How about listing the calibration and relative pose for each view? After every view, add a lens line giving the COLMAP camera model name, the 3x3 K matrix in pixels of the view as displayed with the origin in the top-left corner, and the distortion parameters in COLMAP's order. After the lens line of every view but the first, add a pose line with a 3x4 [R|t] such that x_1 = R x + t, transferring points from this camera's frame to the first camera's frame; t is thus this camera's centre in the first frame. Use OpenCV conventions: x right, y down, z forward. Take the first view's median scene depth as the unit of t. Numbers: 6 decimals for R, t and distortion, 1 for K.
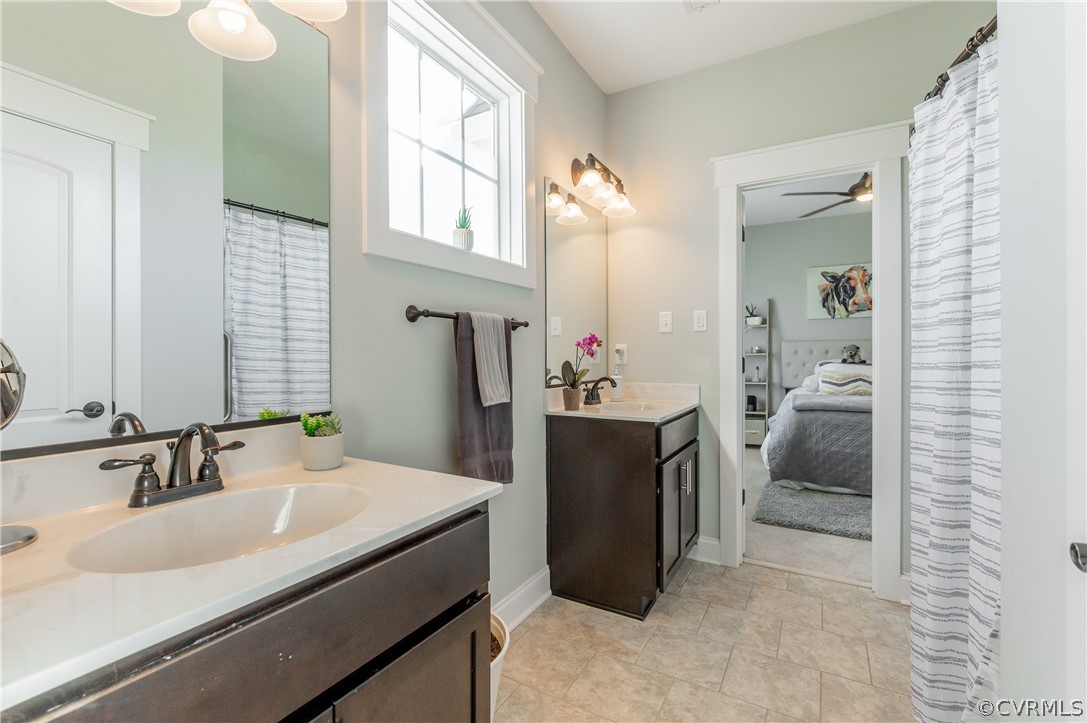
lens RADIAL K [[486.7, 0, 539.4], [0, 486.7, 356.5], [0, 0, 1]] dist [0.004982, -0.001798]
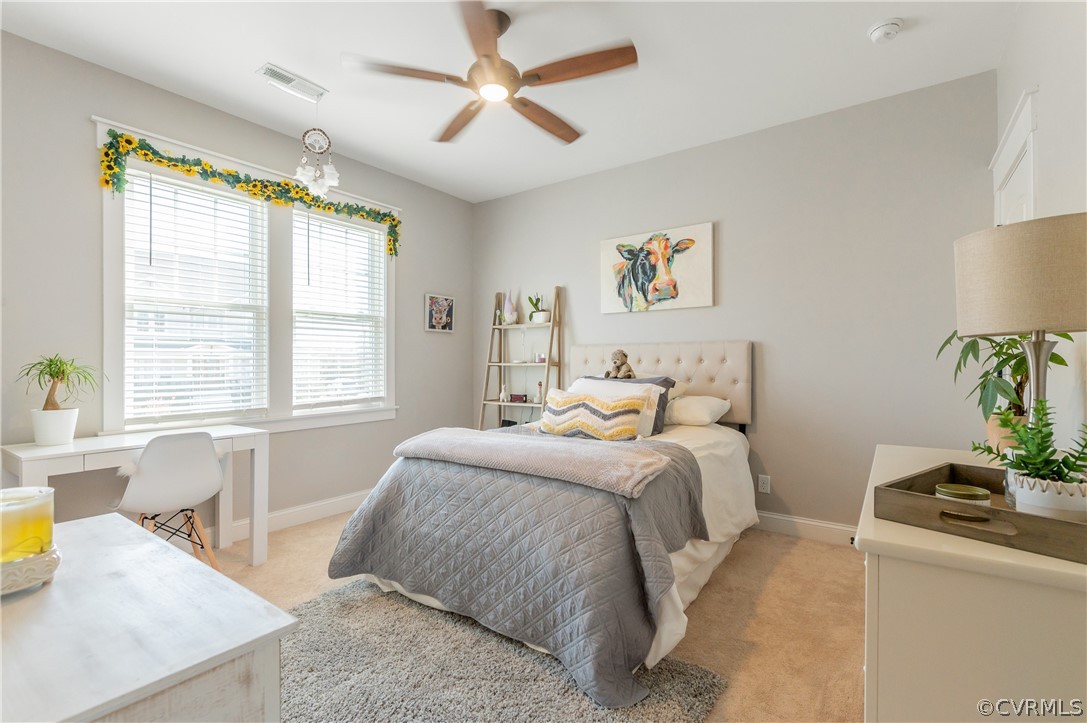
lens RADIAL K [[486.7, 0, 538.3], [0, 486.7, 359.6], [0, 0, 1]] dist [0.004982, -0.001798]
pose [[0.991168, 0.001533, -0.132602, 0.571806], [-0.002691, 0.999960, -0.008554, -0.005232], [0.132583, 0.008835, 0.991133, 0.308667]]
